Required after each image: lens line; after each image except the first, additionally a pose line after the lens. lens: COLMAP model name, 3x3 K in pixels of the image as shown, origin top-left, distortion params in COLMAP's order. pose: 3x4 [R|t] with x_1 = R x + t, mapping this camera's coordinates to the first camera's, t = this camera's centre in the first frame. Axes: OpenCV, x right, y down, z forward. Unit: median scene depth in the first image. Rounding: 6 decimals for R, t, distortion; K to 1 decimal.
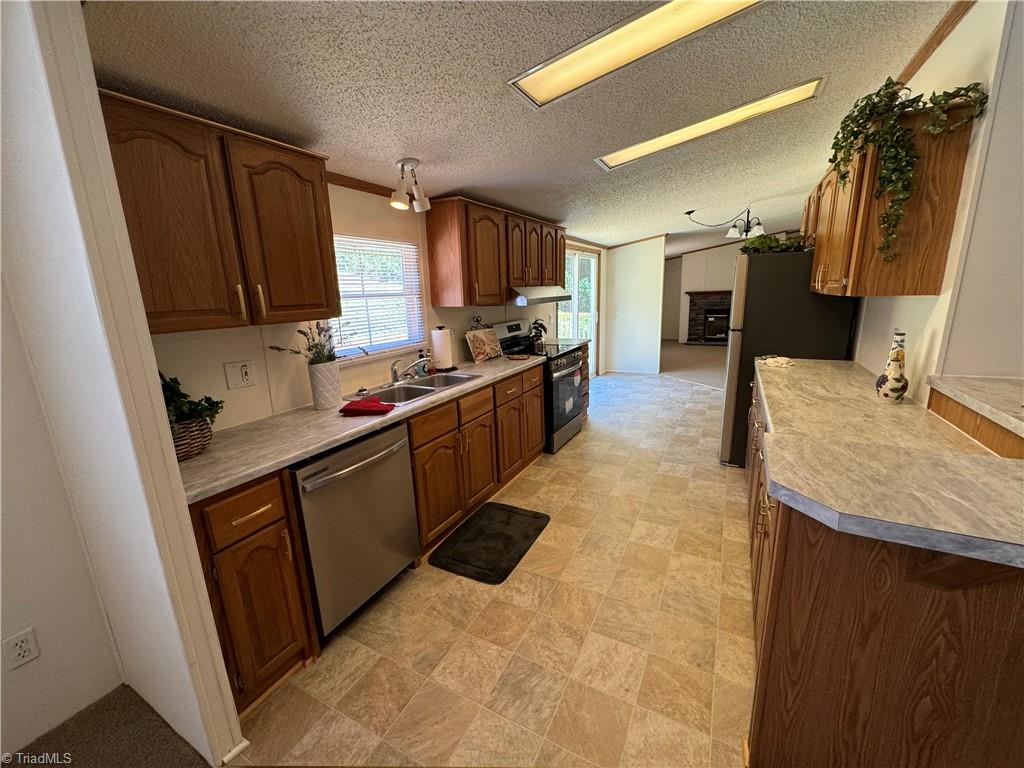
lens RADIAL K [[408.5, 0, 511.4], [0, 408.5, 389.0], [0, 0, 1]] dist [-0.001736, 0.000014]
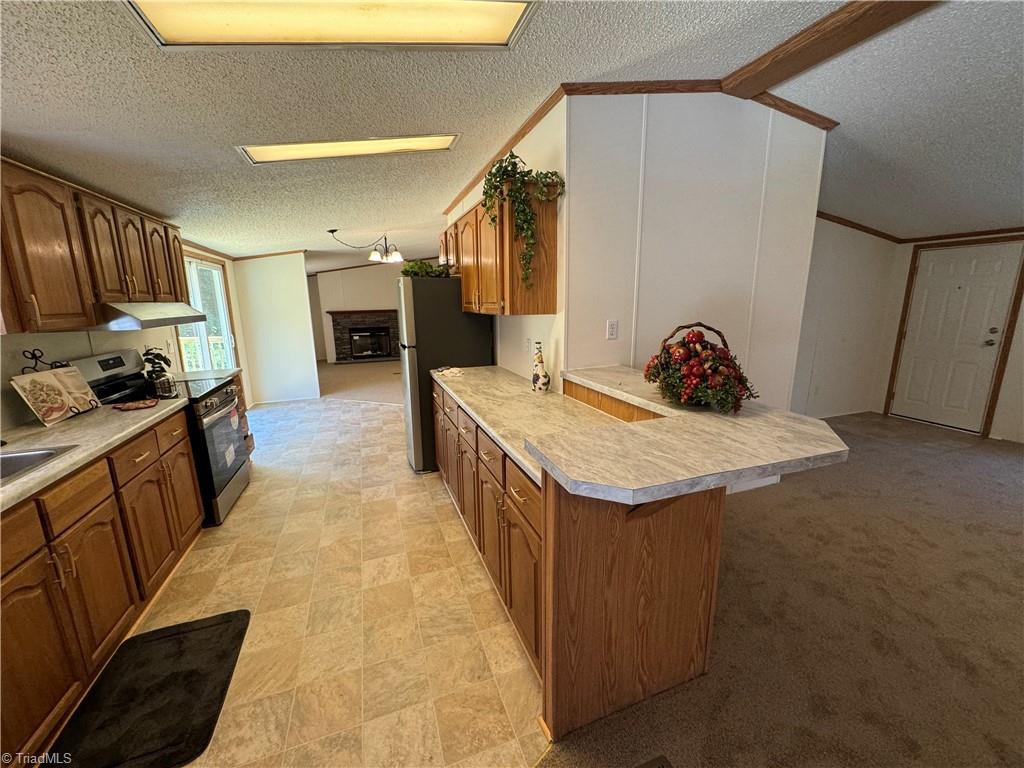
lens RADIAL K [[408.5, 0, 512.5], [0, 408.5, 387.3], [0, 0, 1]] dist [-0.001736, 0.000014]
pose [[0.665046, -0.131968, 0.735049, -0.085842], [0.168311, 0.985426, 0.024638, -0.026550], [-0.727588, 0.107332, 0.677566, 0.115901]]
